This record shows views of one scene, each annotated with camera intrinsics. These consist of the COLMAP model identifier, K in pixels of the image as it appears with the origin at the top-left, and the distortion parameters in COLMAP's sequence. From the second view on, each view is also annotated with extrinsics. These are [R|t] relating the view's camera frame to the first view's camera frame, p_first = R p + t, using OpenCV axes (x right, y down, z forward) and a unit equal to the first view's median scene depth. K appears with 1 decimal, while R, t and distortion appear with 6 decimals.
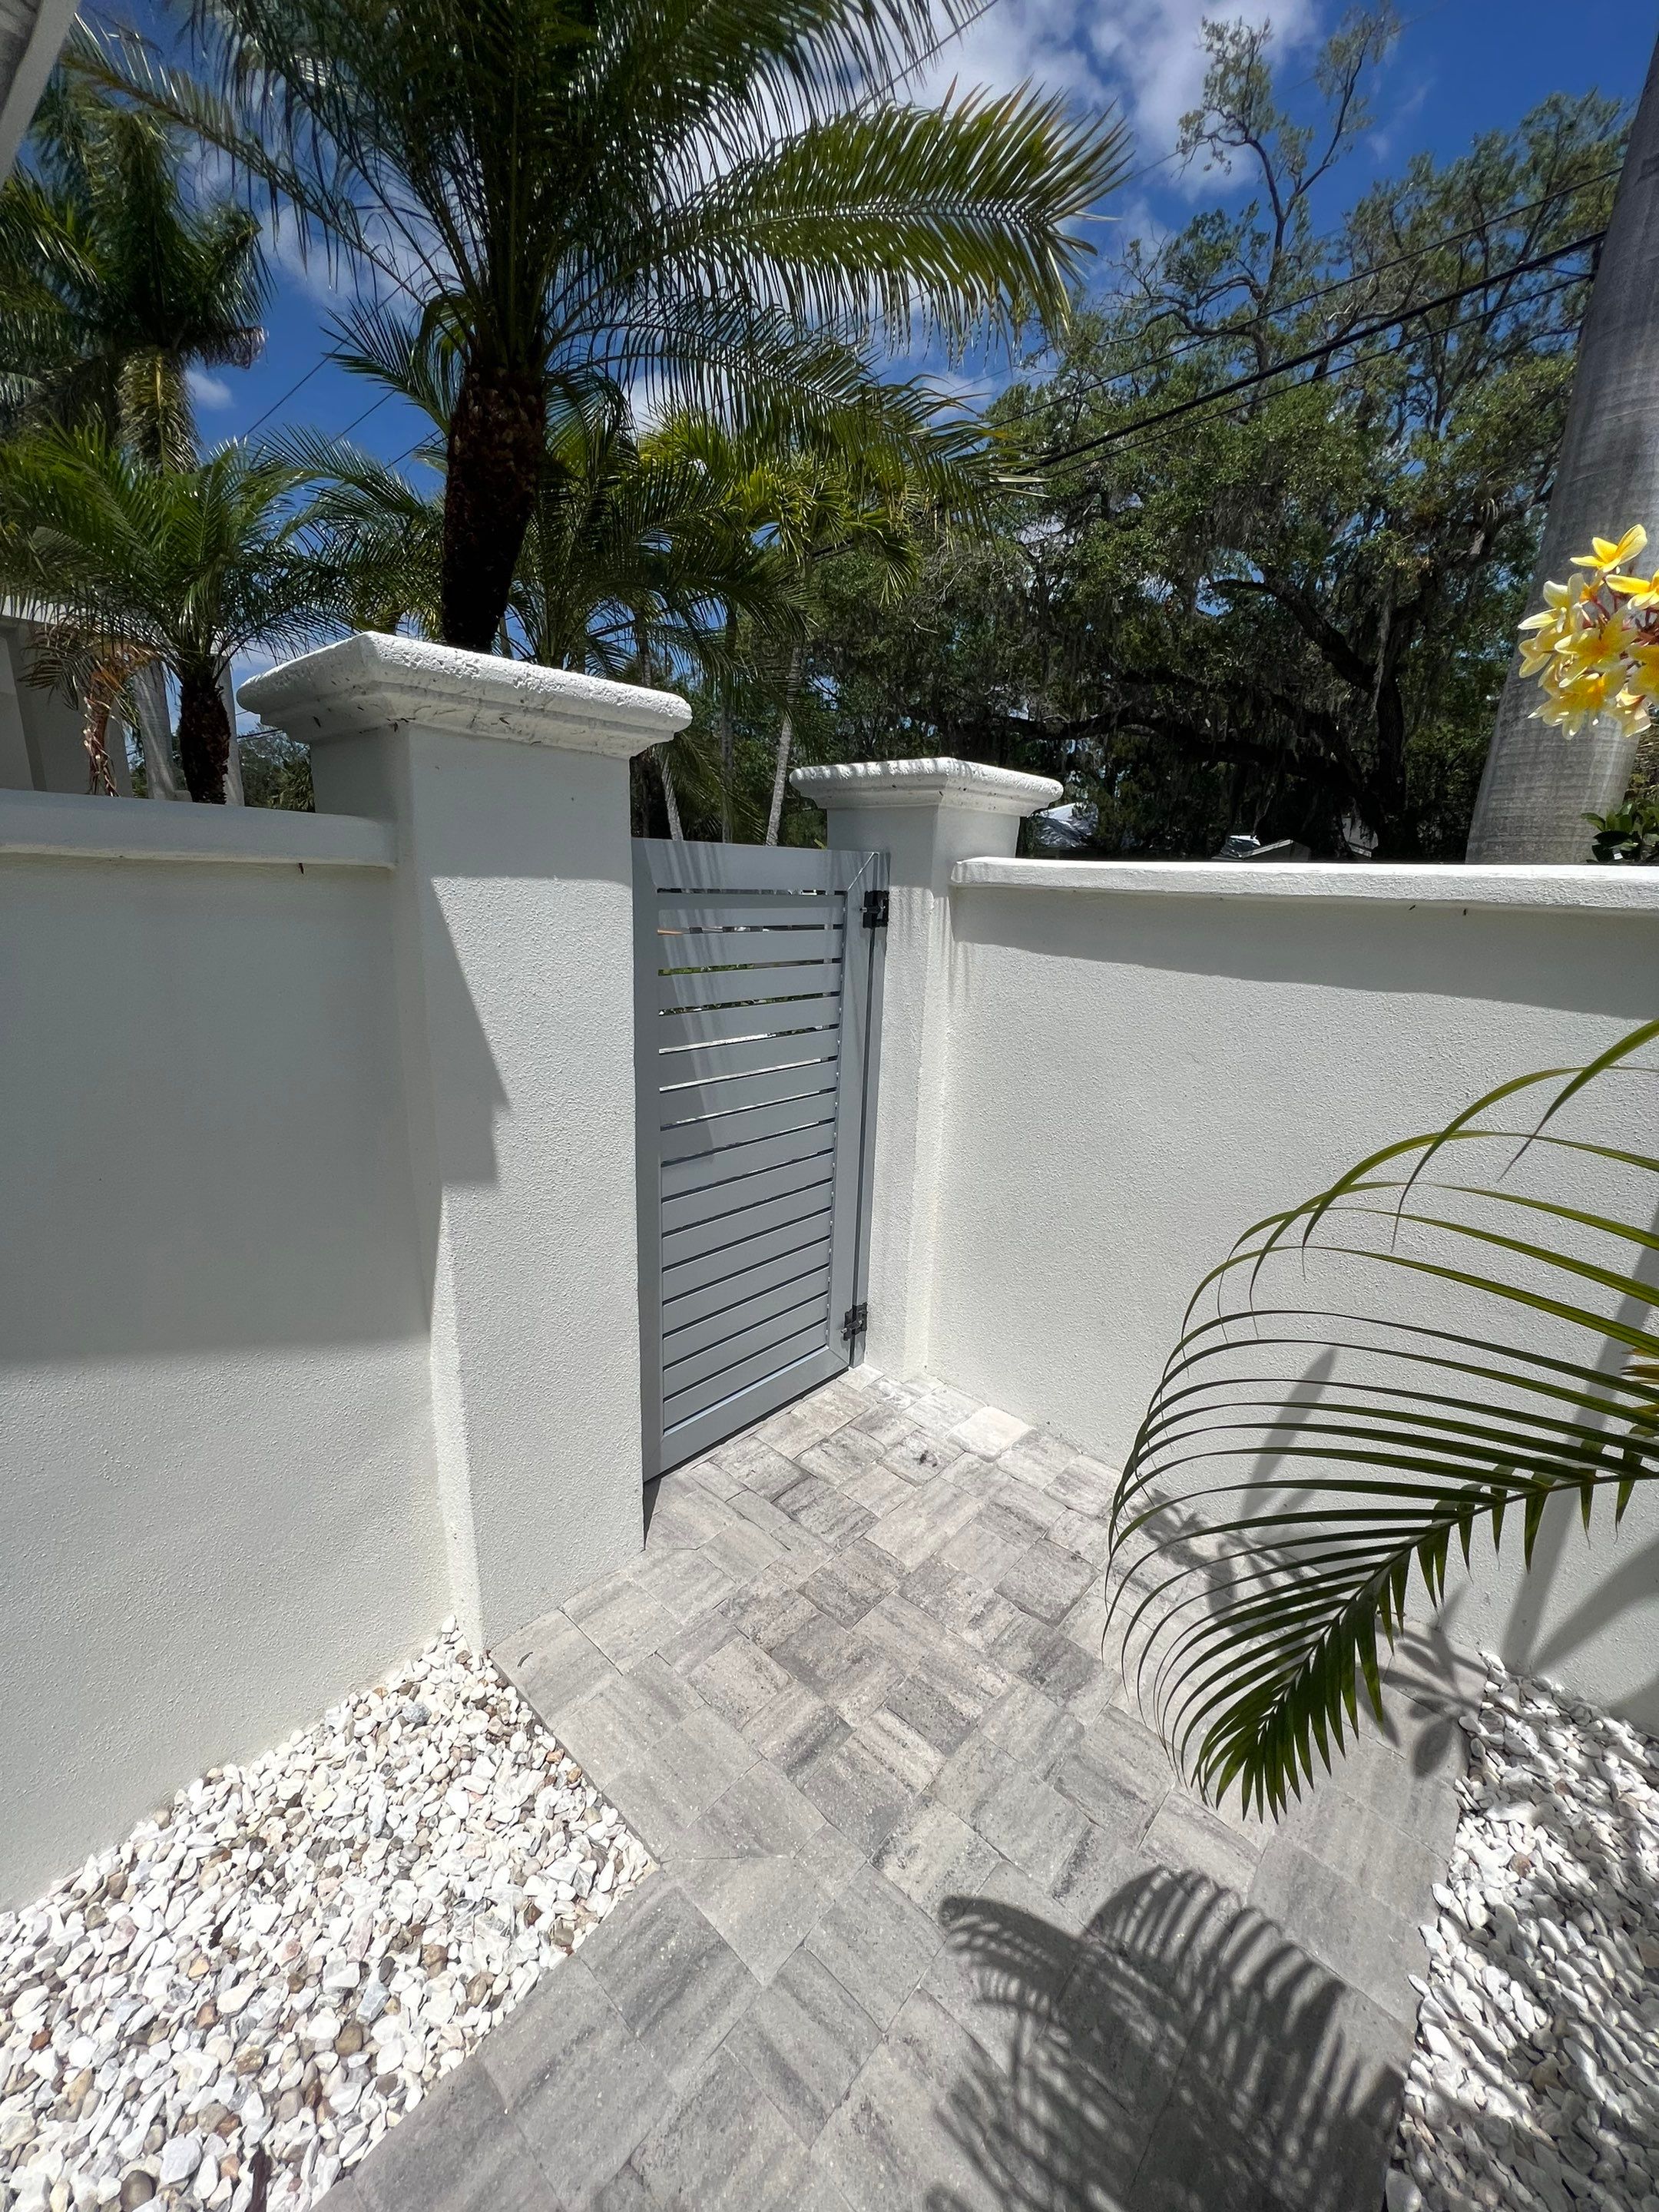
lens RADIAL K [[891.9, 0, 824.6], [0, 891.9, 1109.1], [0, 0, 1]] dist [0.000022, 0.000256]
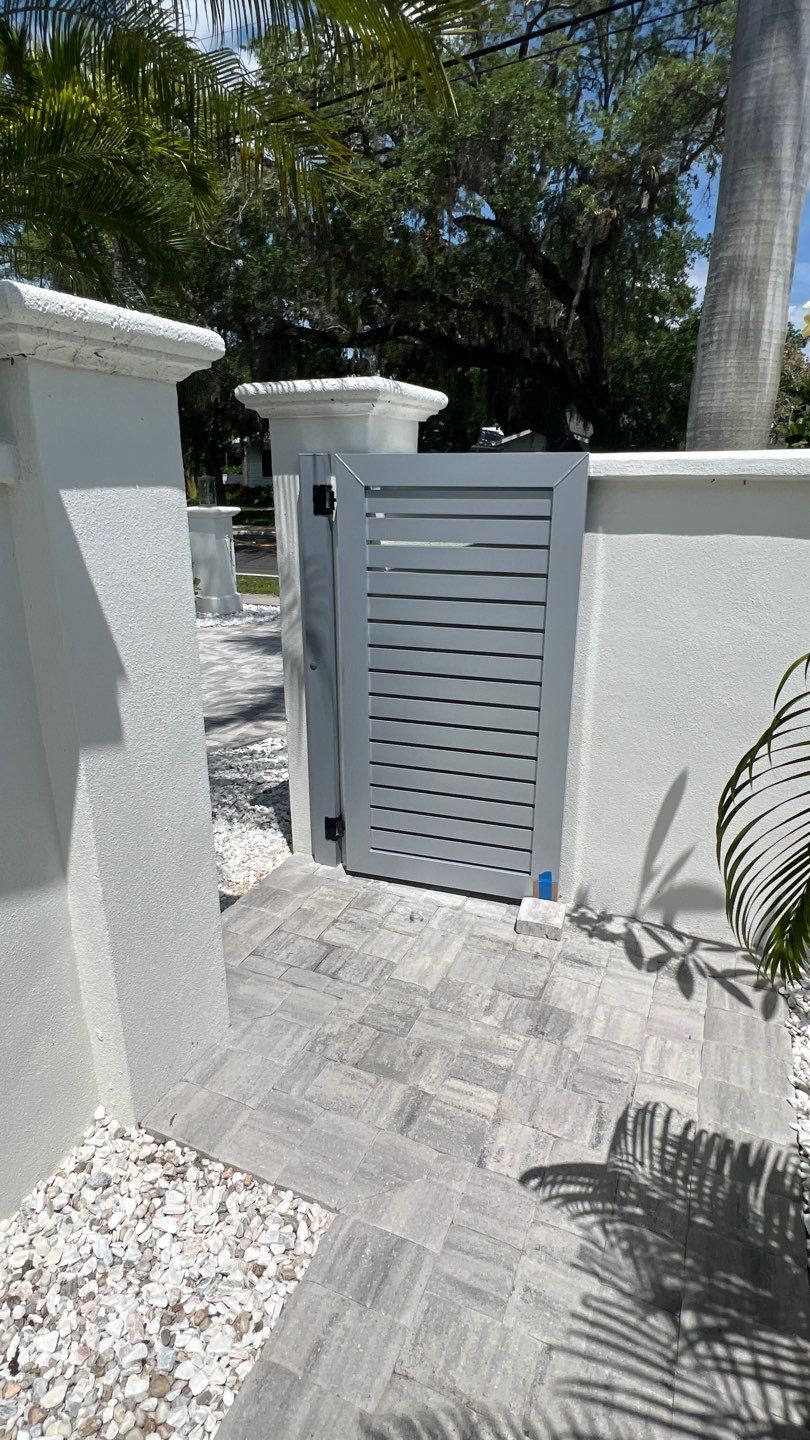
lens RADIAL K [[768.1, 0, 402.3], [0, 768.1, 722.0], [0, 0, 1]] dist [-0.002445, 0.002094]
pose [[0.948088, -0.133605, 0.288579, -0.273381], [0.115113, 0.990109, 0.080207, 0.014356], [-0.296441, -0.042824, 0.954091, -0.103100]]
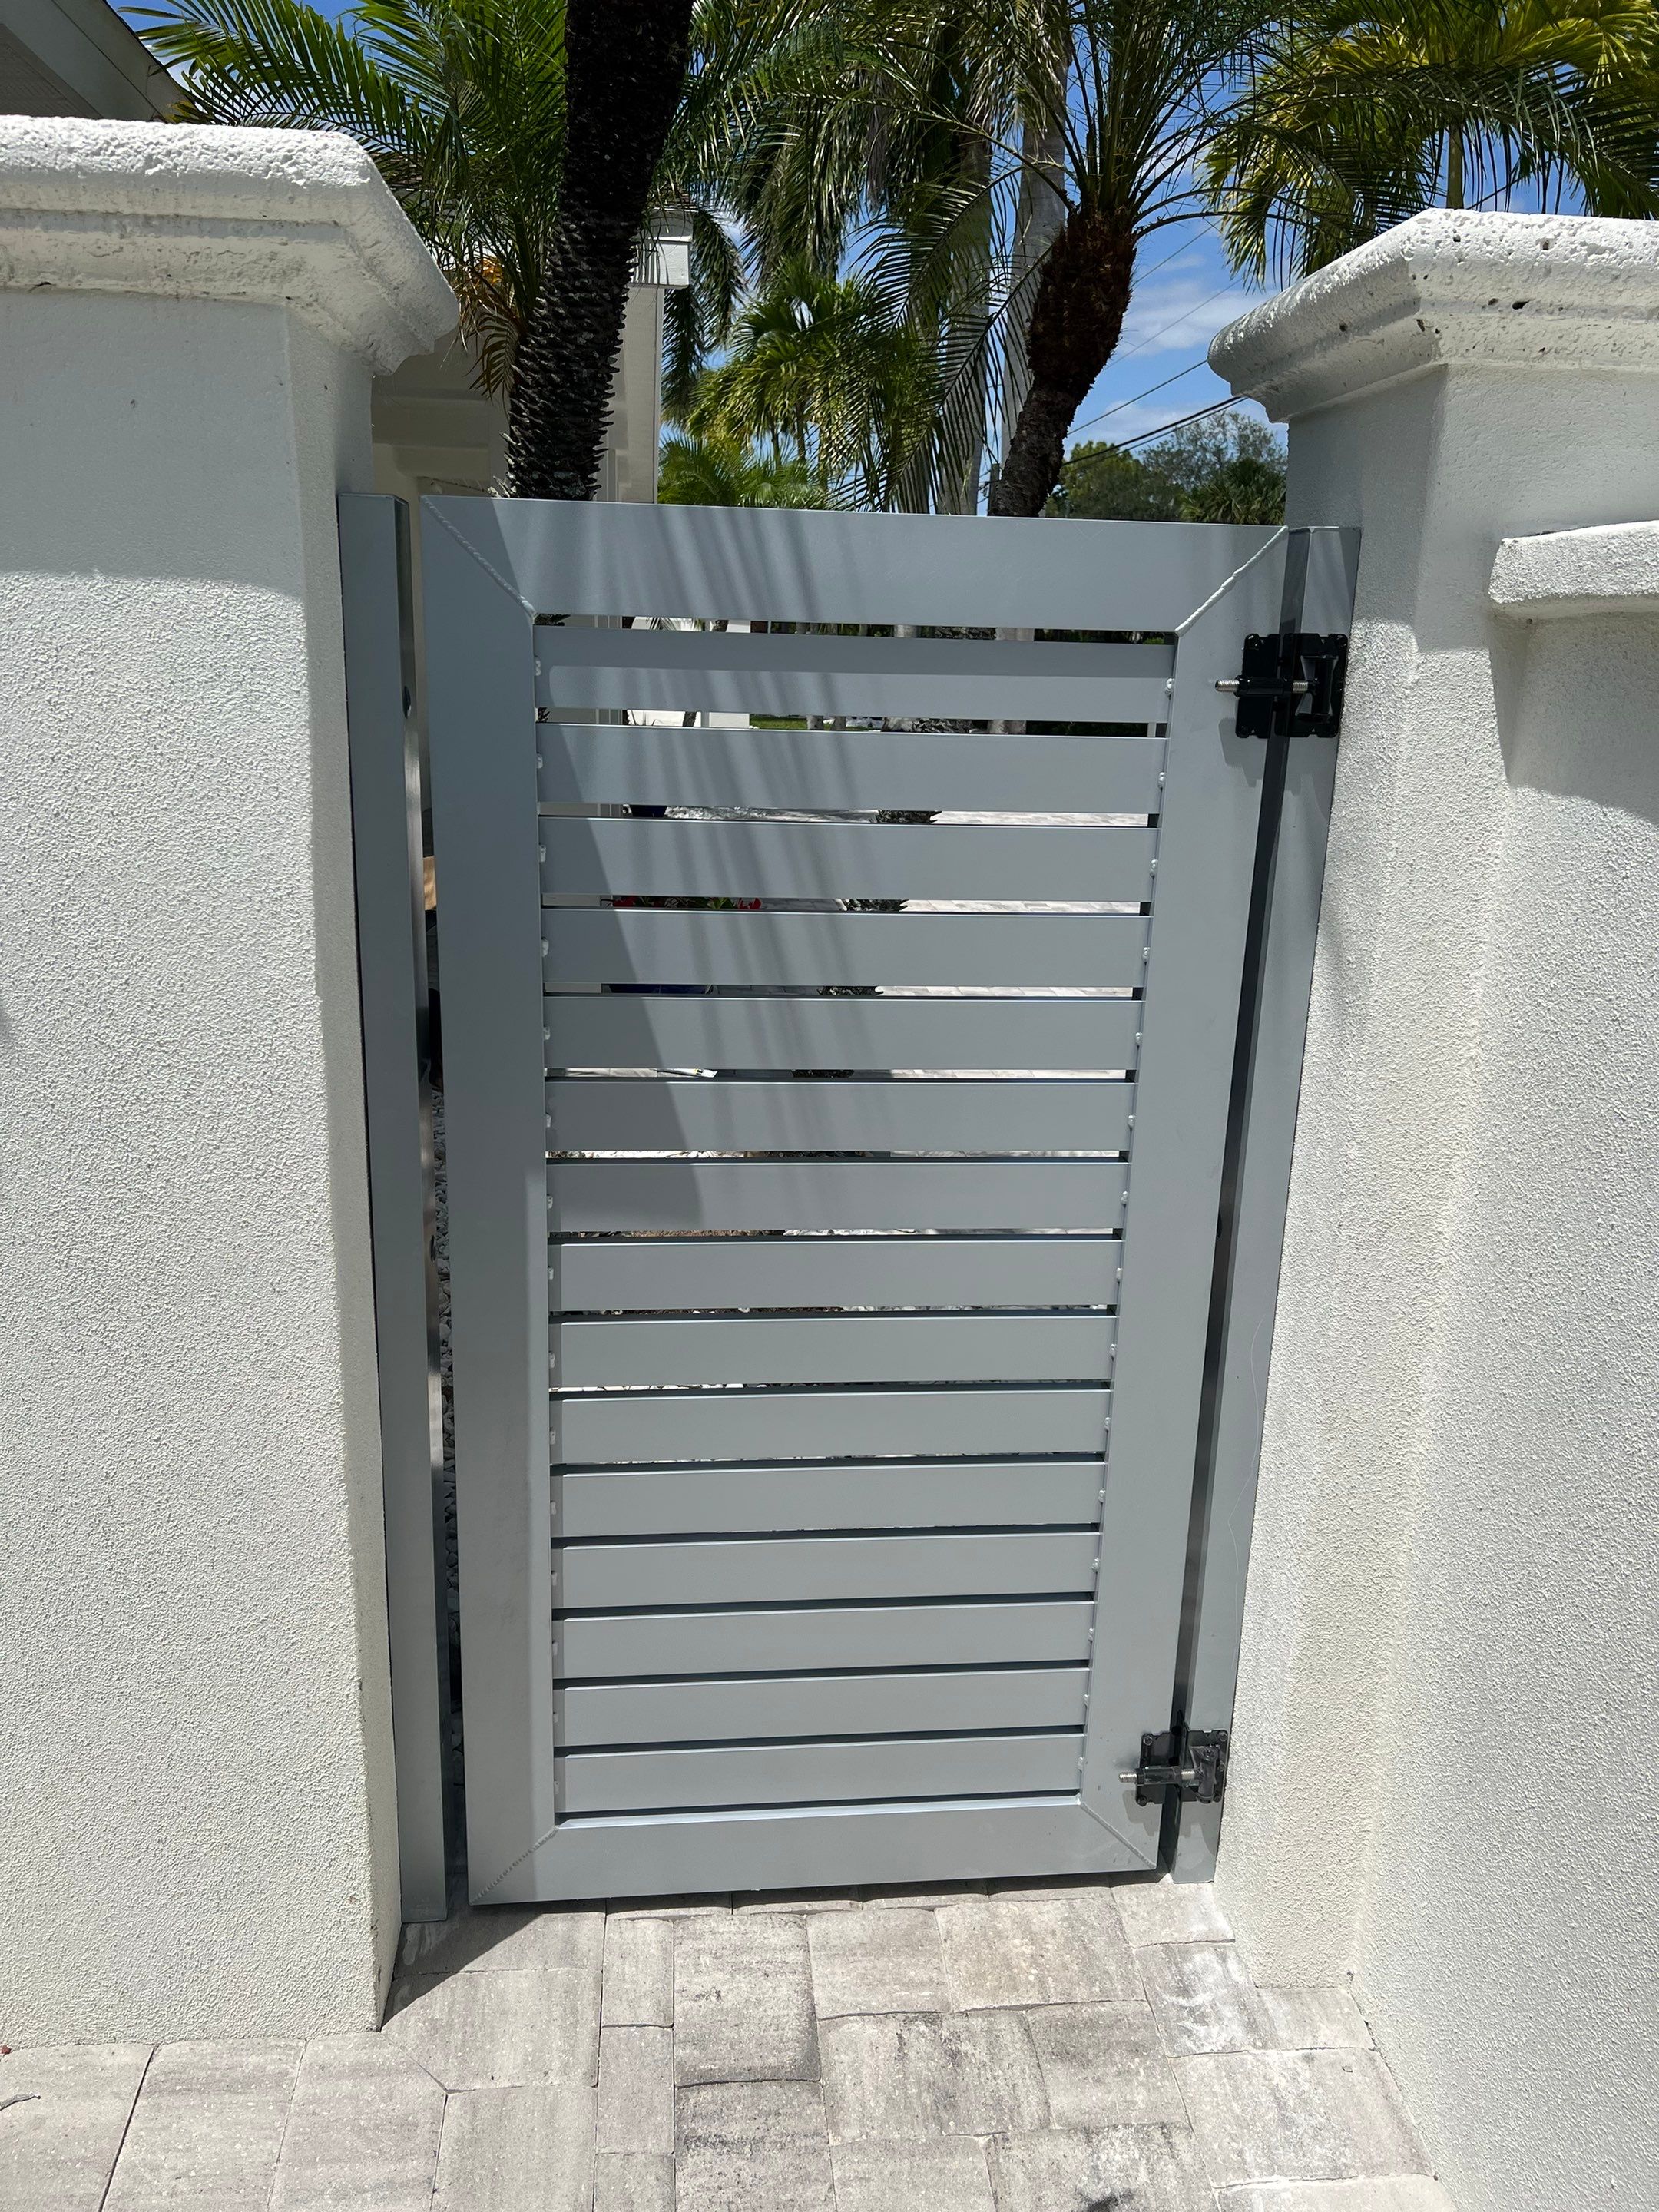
lens RADIAL K [[1663.4, 0, 827.6], [0, 1663.4, 1110.4], [0, 0, 1]] dist [0.030389, -0.044373]
pose [[0.736727, 0.170731, -0.654282, 0.557430], [-0.175036, 0.982771, 0.059356, -0.090365], [0.653143, 0.070794, 0.753918, 0.547689]]
